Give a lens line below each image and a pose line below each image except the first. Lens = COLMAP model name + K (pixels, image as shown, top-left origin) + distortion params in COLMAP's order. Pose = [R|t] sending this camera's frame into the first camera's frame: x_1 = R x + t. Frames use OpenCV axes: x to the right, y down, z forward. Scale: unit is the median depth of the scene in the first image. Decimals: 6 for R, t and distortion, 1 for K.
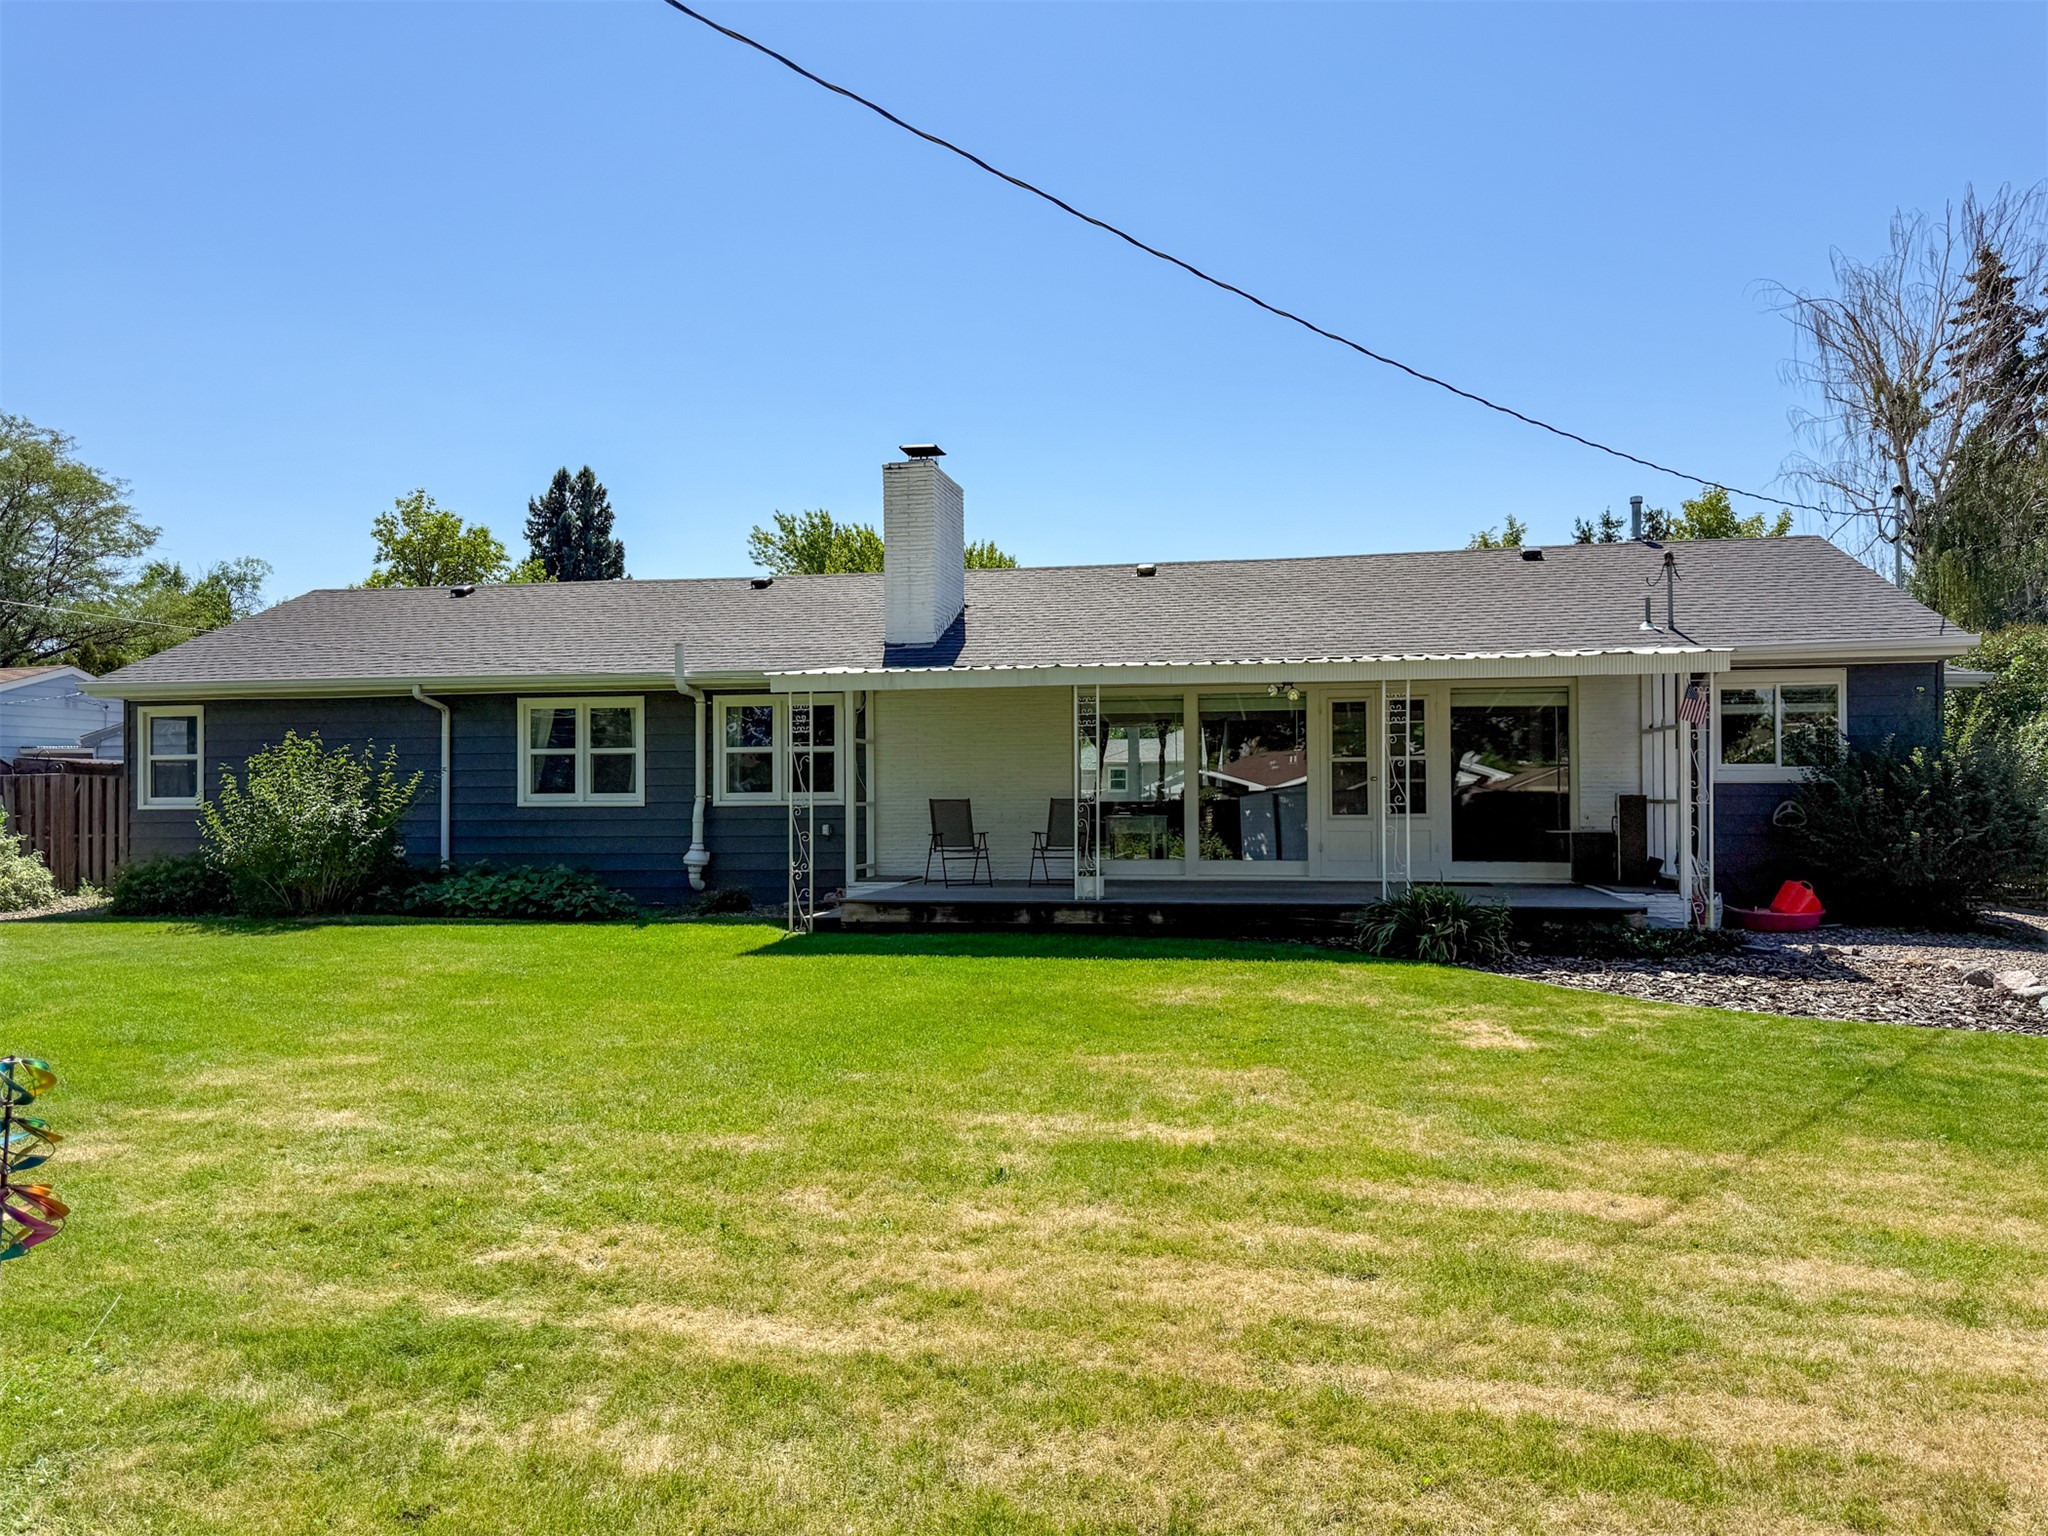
lens RADIAL K [[1475.3, 0, 1032.7], [0, 1475.3, 752.3], [0, 0, 1]] dist [0.073363, -0.075551]
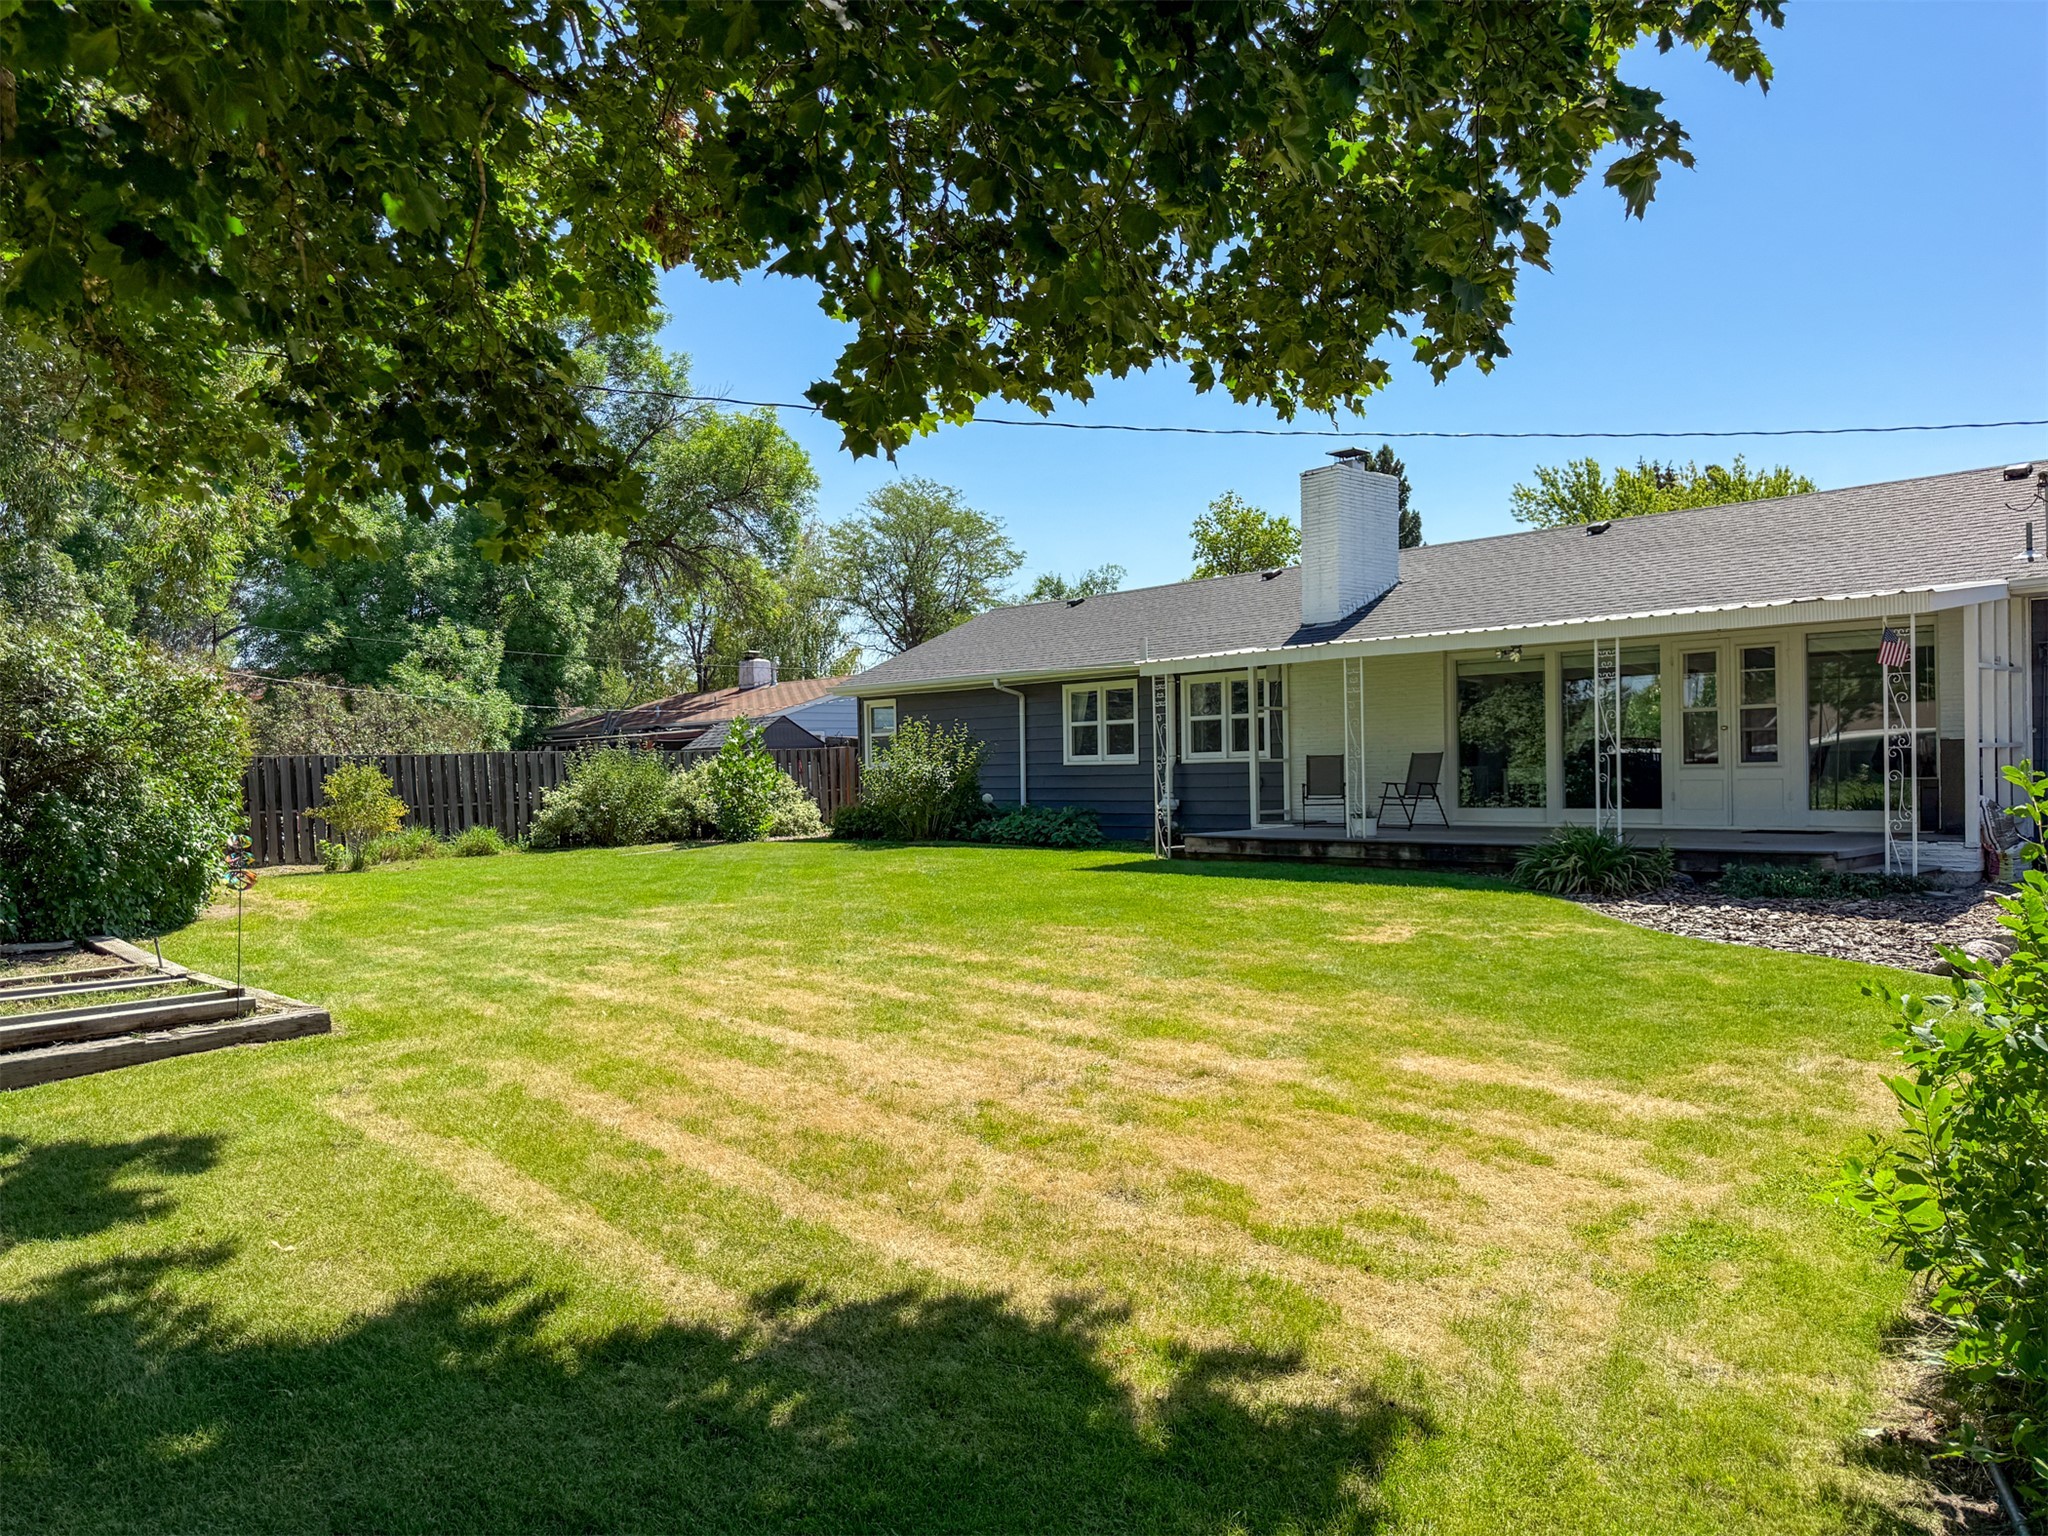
lens RADIAL K [[1475.3, 0, 1043.5], [0, 1475.3, 783.9], [0, 0, 1]] dist [0.073363, -0.075551]
pose [[0.815434, -0.006243, -0.578817, 0.409976], [0.036534, 0.998503, 0.040699, -0.001768], [0.577696, -0.054334, 0.814441, -0.098969]]
